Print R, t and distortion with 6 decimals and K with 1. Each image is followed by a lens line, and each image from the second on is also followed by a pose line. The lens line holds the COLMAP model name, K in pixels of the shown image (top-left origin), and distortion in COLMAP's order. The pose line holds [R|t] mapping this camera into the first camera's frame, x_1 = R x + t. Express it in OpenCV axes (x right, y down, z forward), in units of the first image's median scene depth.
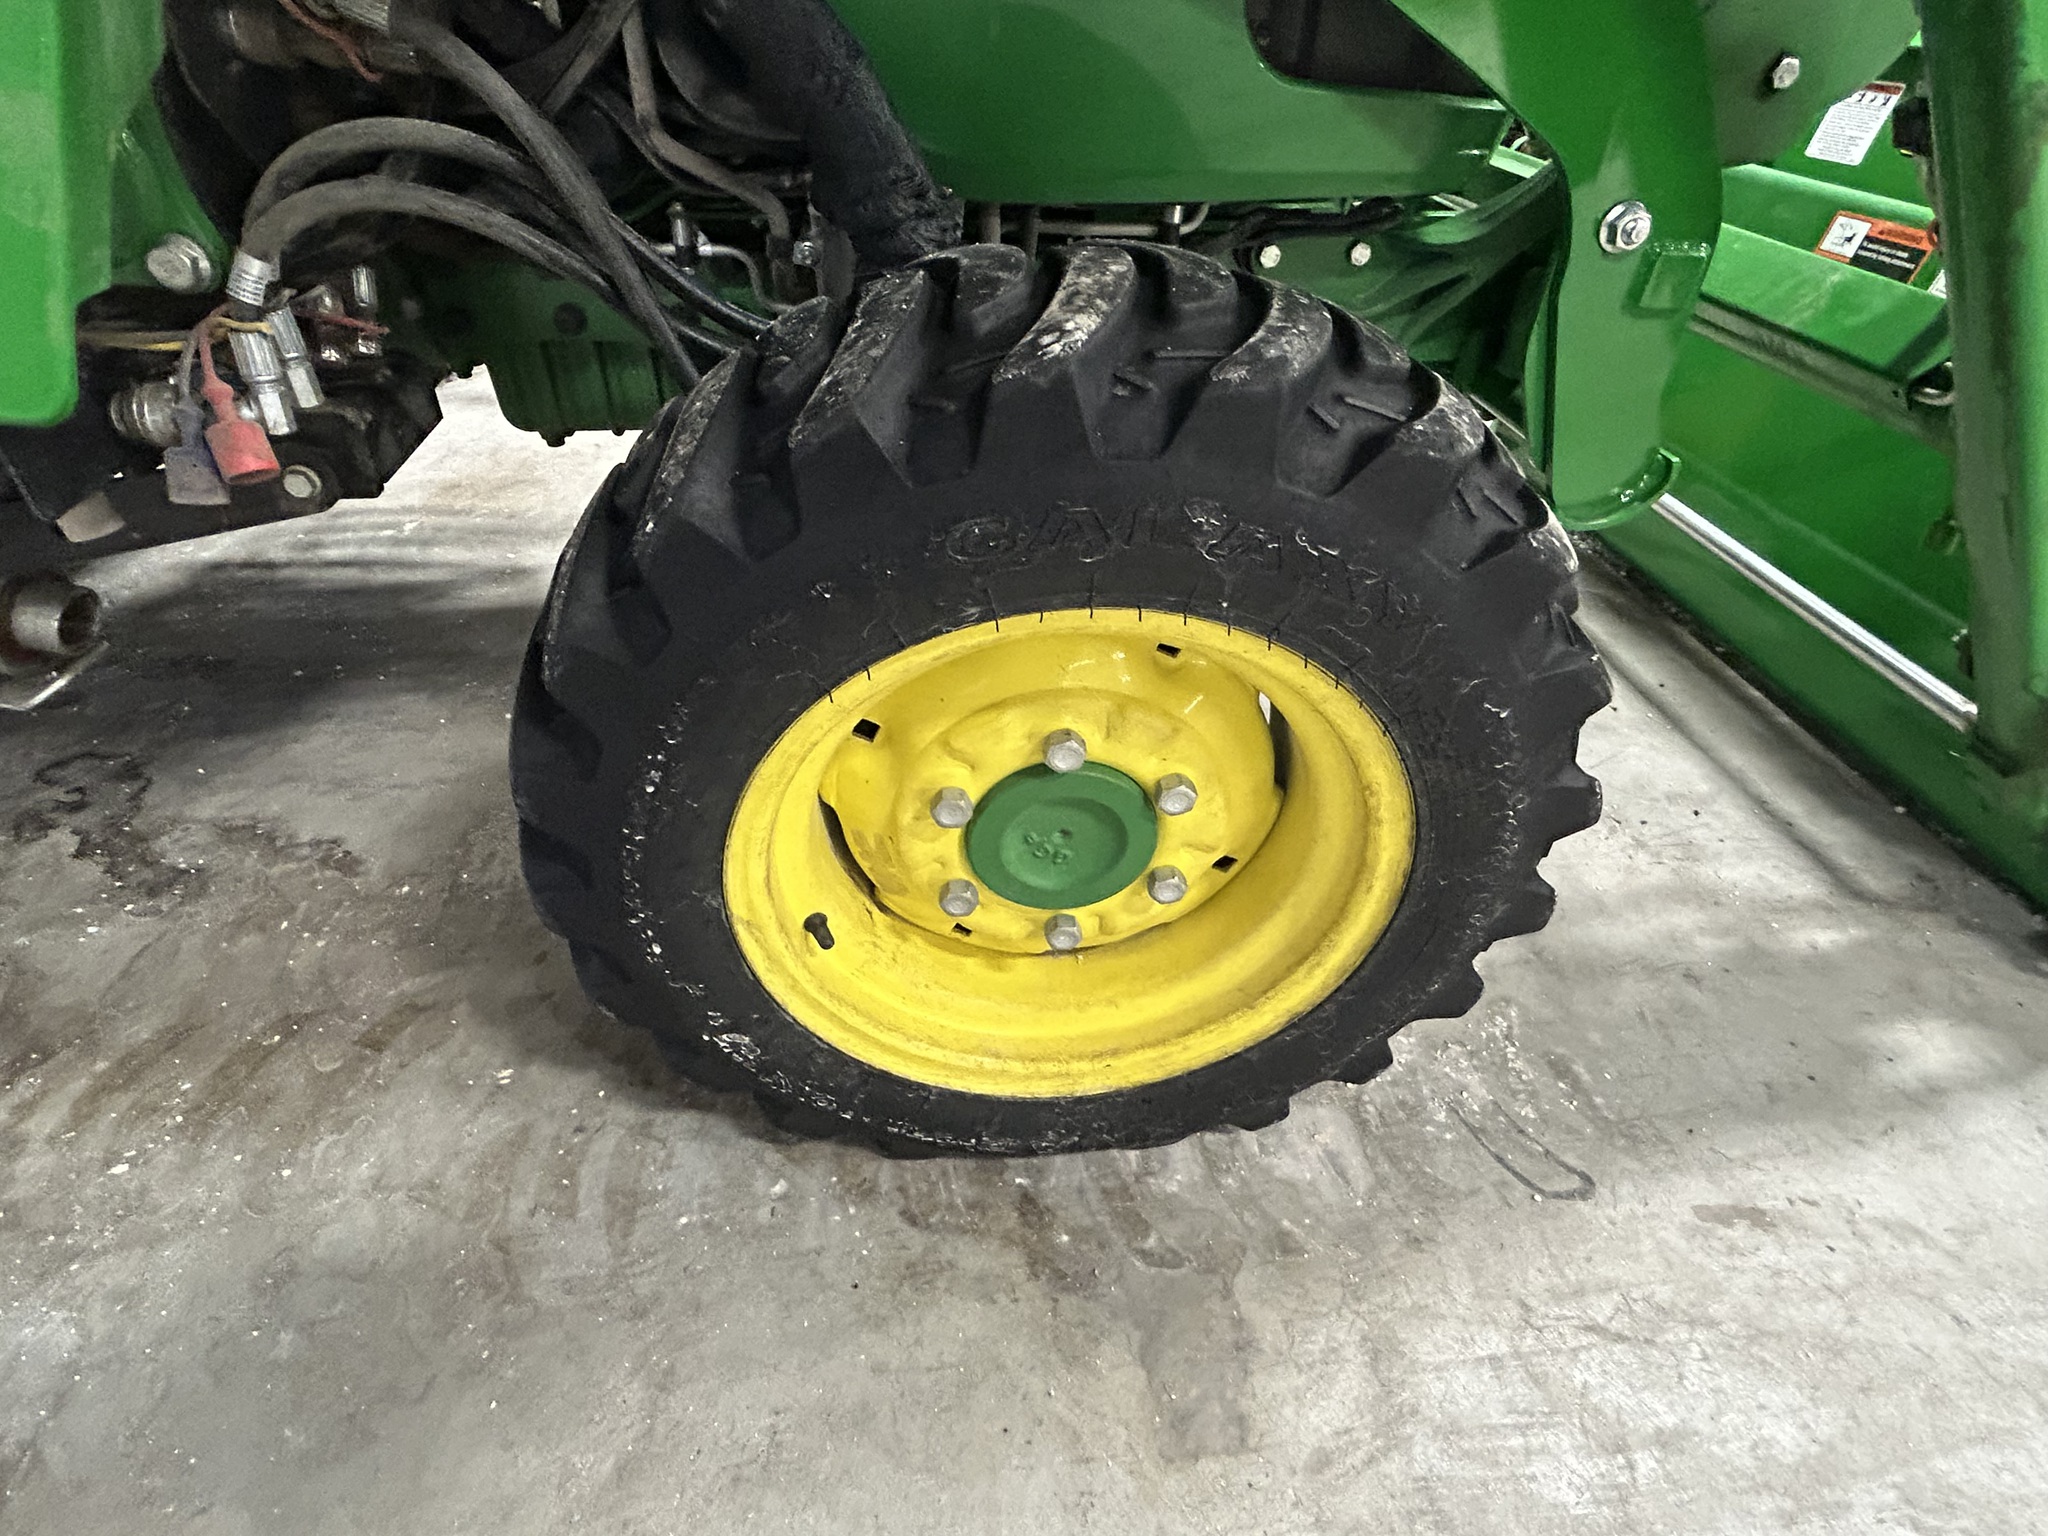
lens RADIAL K [[1072.5, 0, 1009.0], [0, 1072.5, 753.2], [0, 0, 1]] dist [-0.012256, 0.009832]
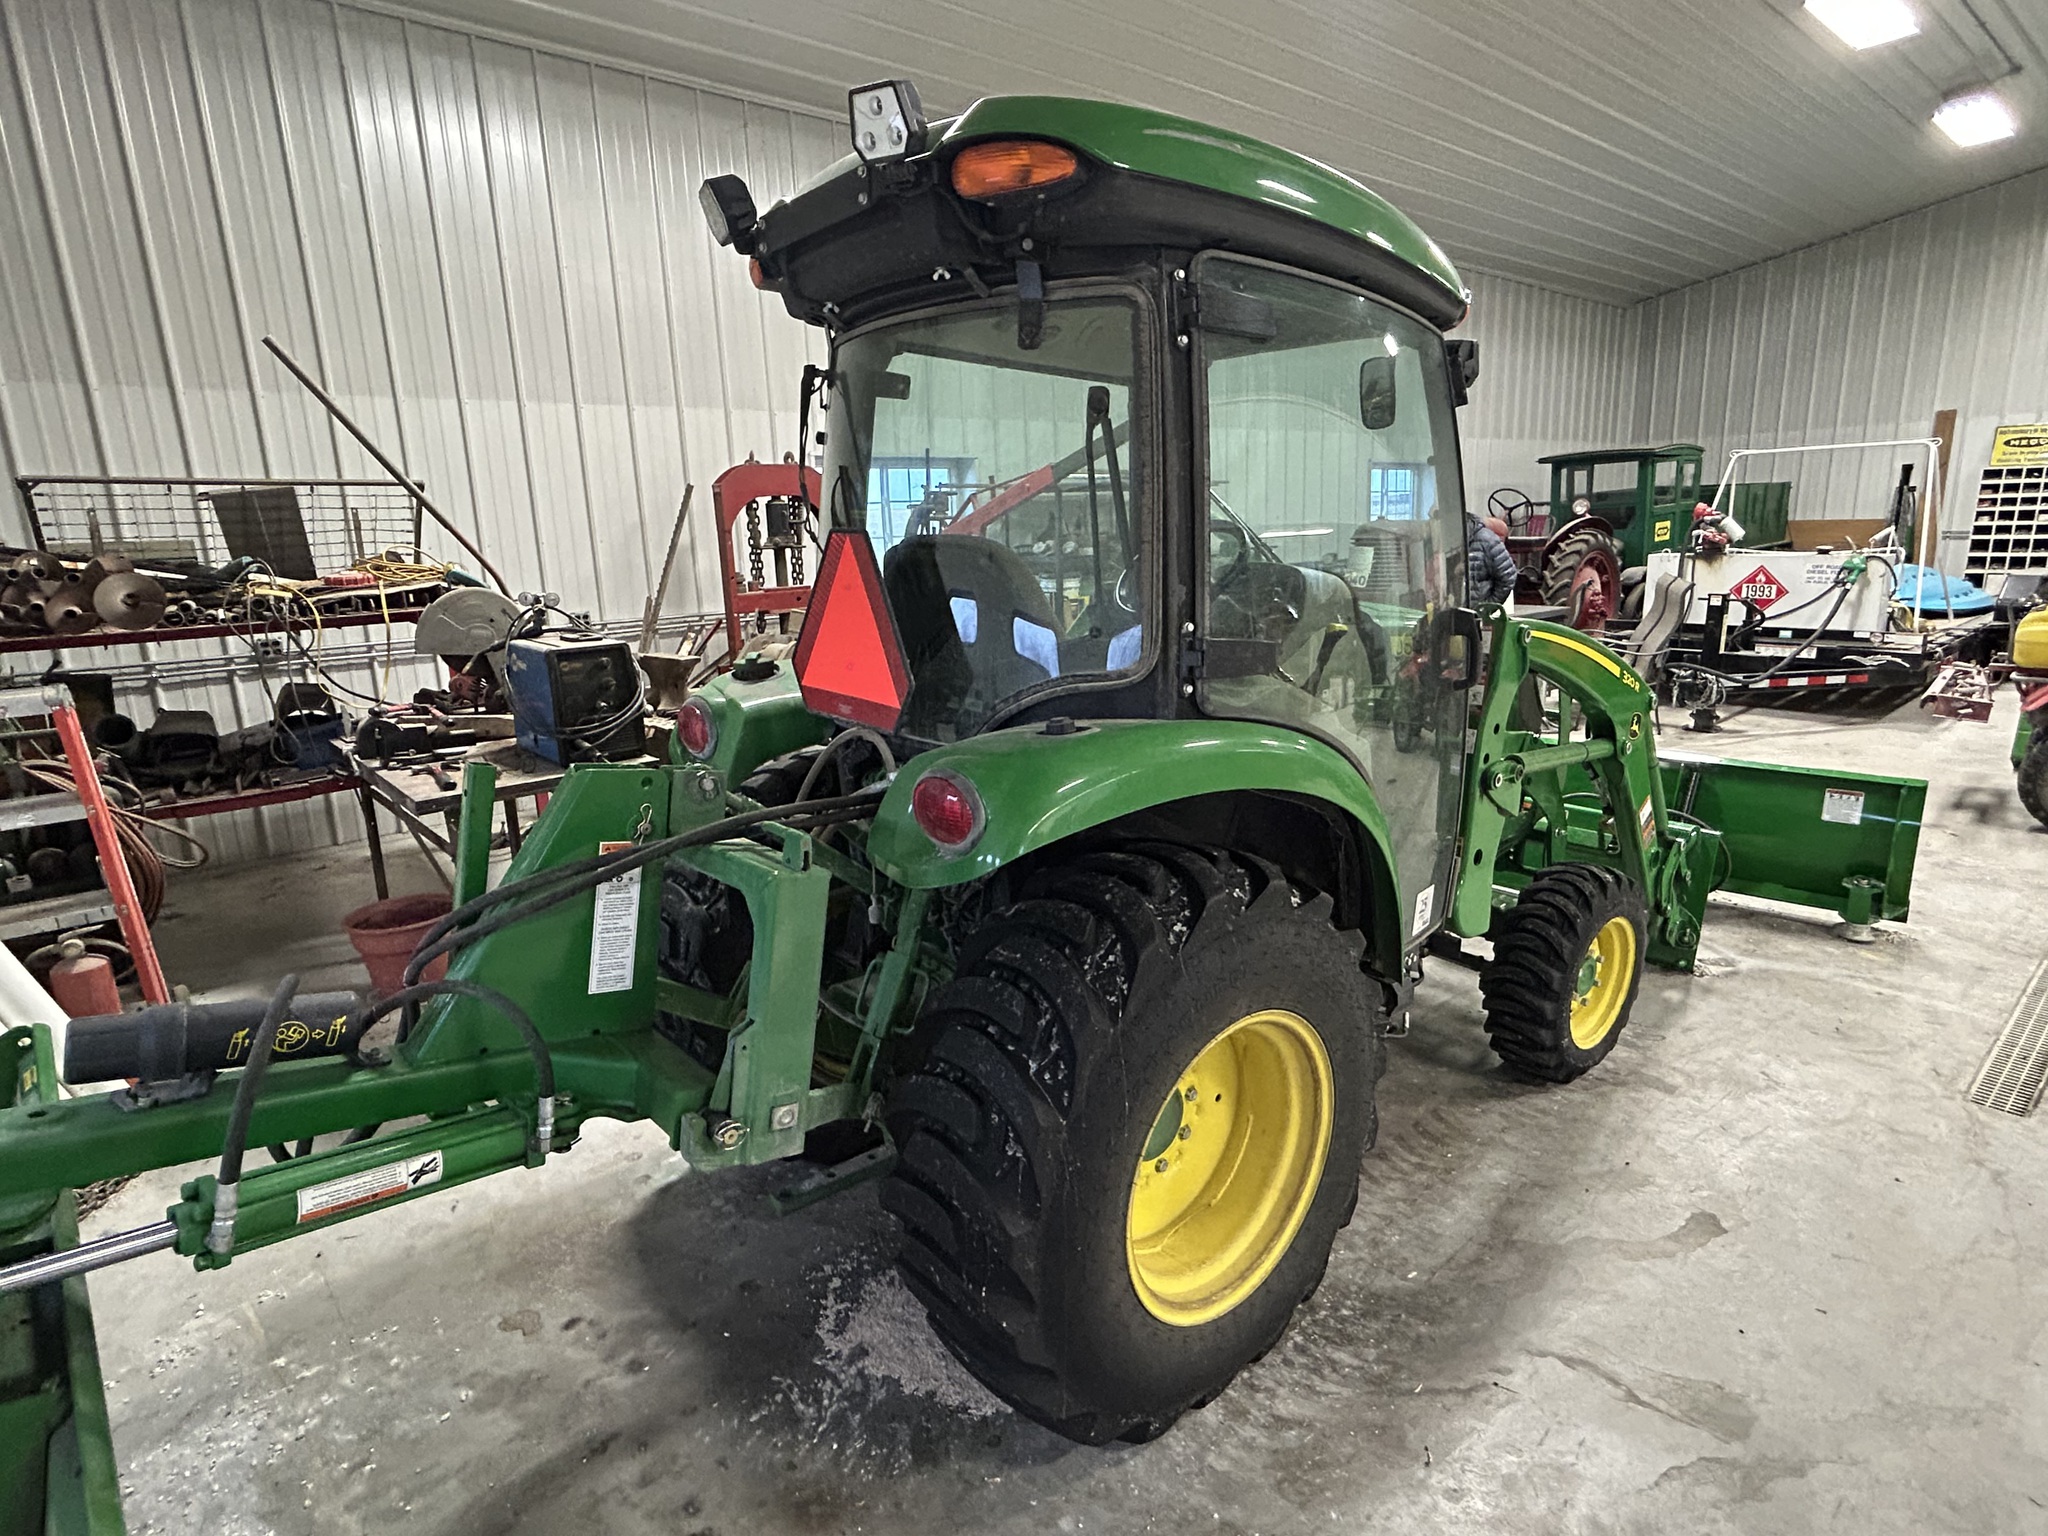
lens RADIAL K [[1072.5, 0, 1024.1], [0, 1072.5, 760.1], [0, 0, 1]] dist [-0.012256, 0.009832]
pose [[0.822621, -0.144133, 0.550019, -3.674025], [0.360815, 0.879943, -0.309053, -0.160836], [-0.439441, 0.452688, 0.775864, -1.650197]]
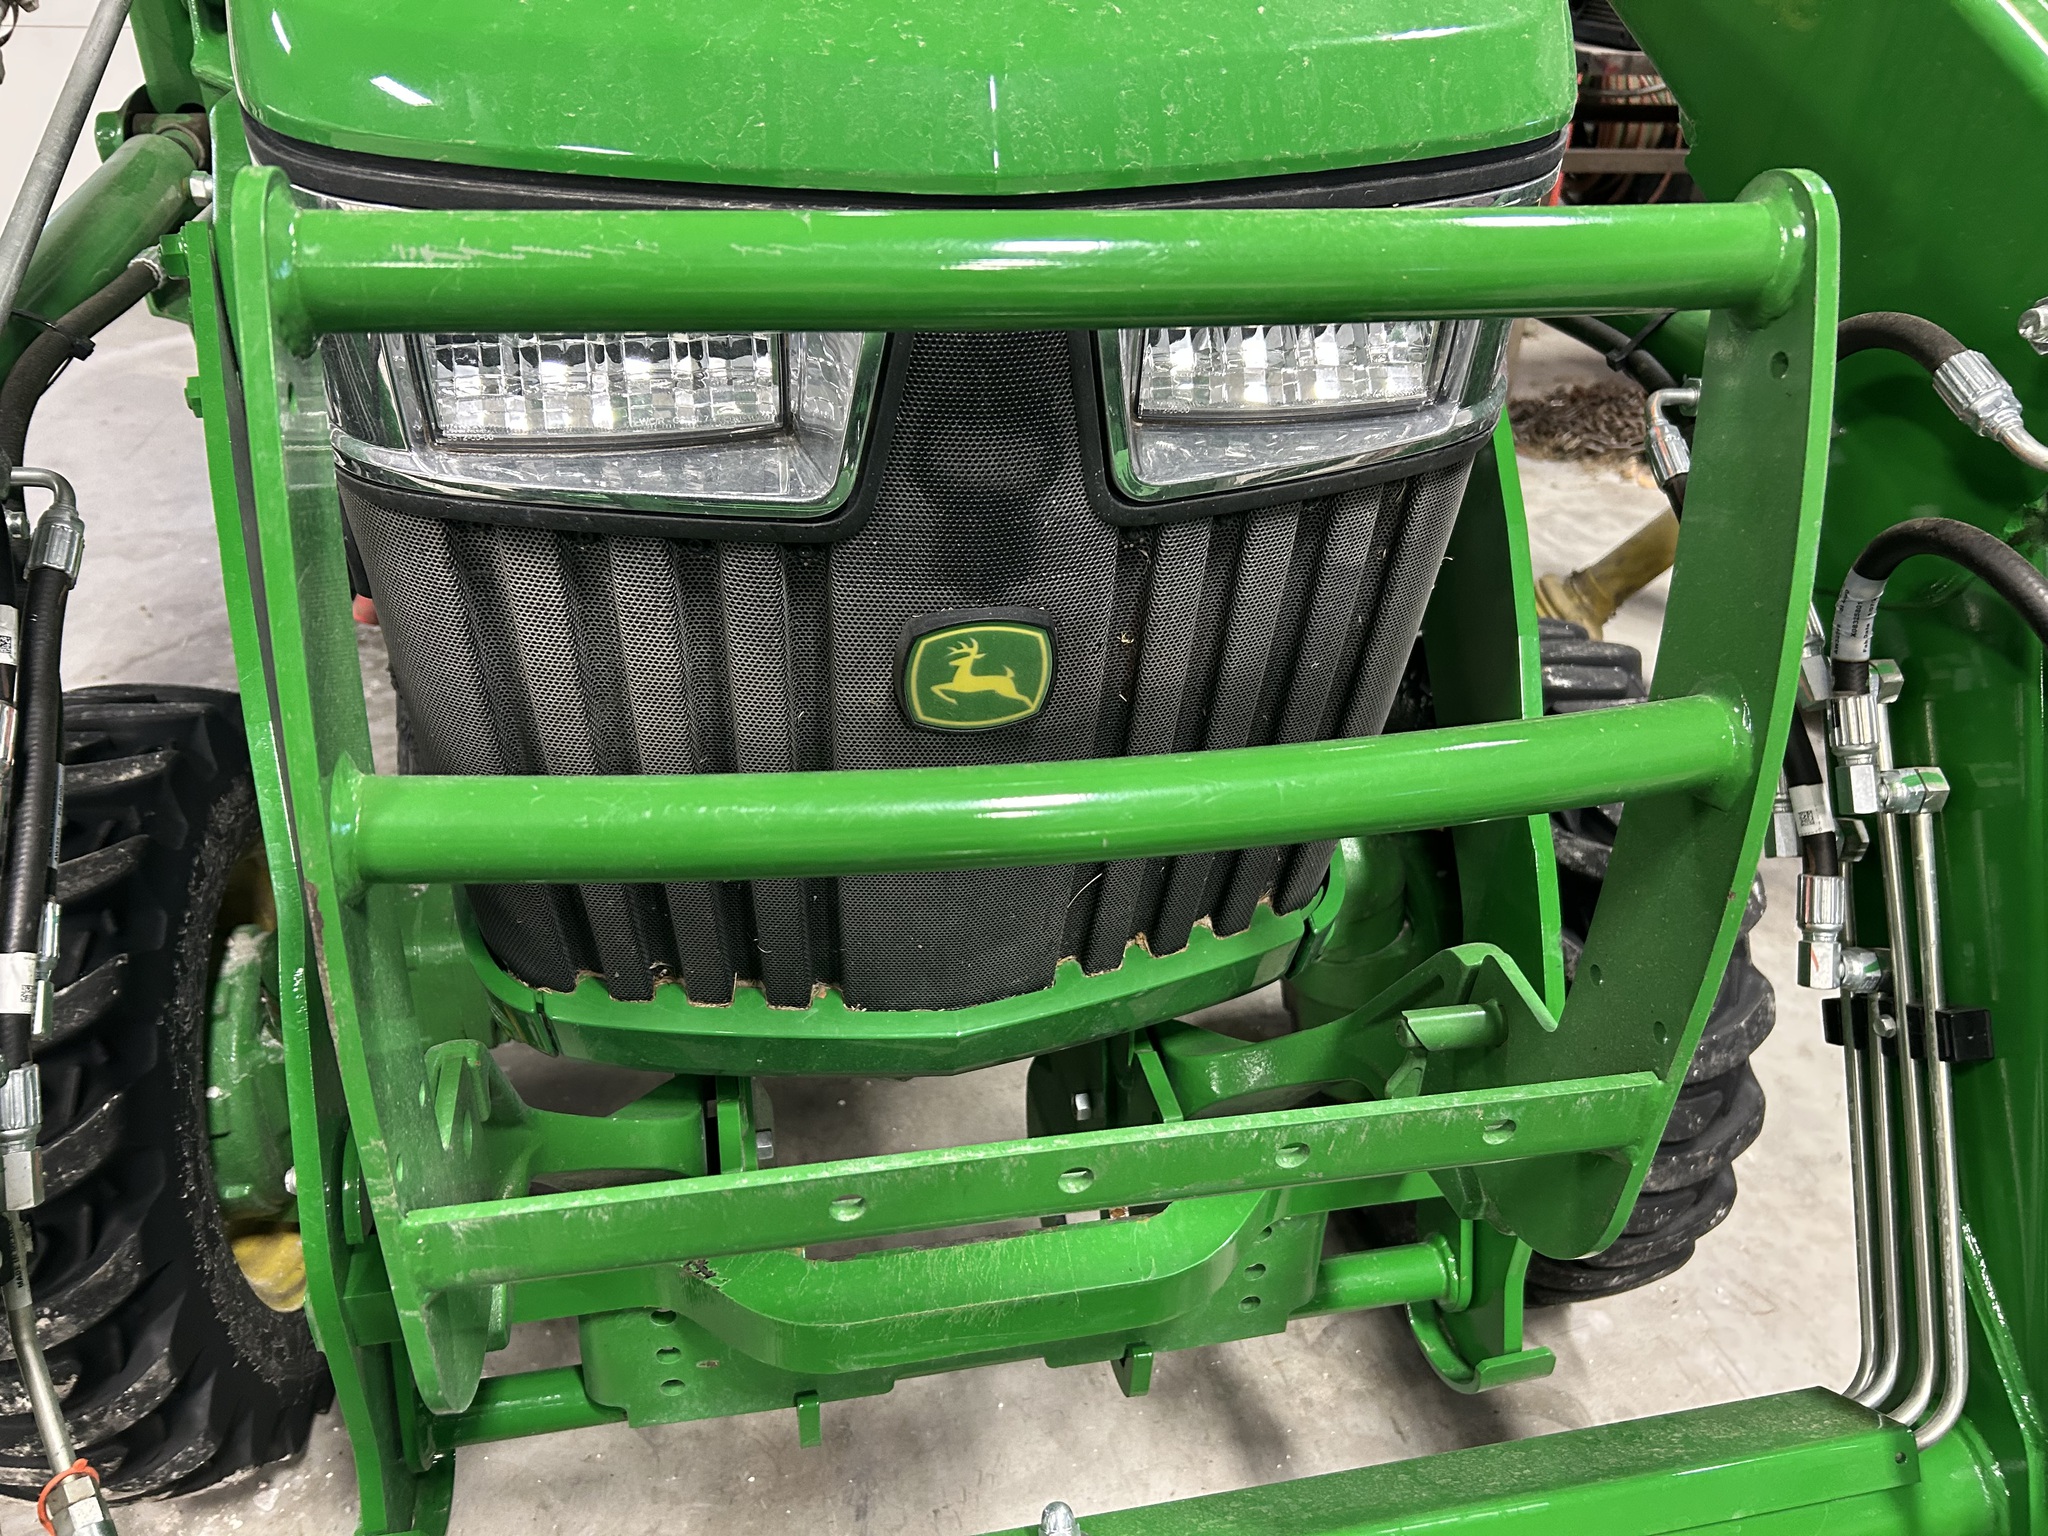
lens RADIAL K [[1548.1, 0, 1020.7], [0, 1548.1, 776.0], [0, 0, 1]] dist [0.042802, -0.047170]
pose [[0.101631, 0.516361, -0.850319, 1.345053], [-0.627118, 0.696779, 0.348169, -1.314911], [0.772266, 0.497865, 0.394633, 0.776762]]
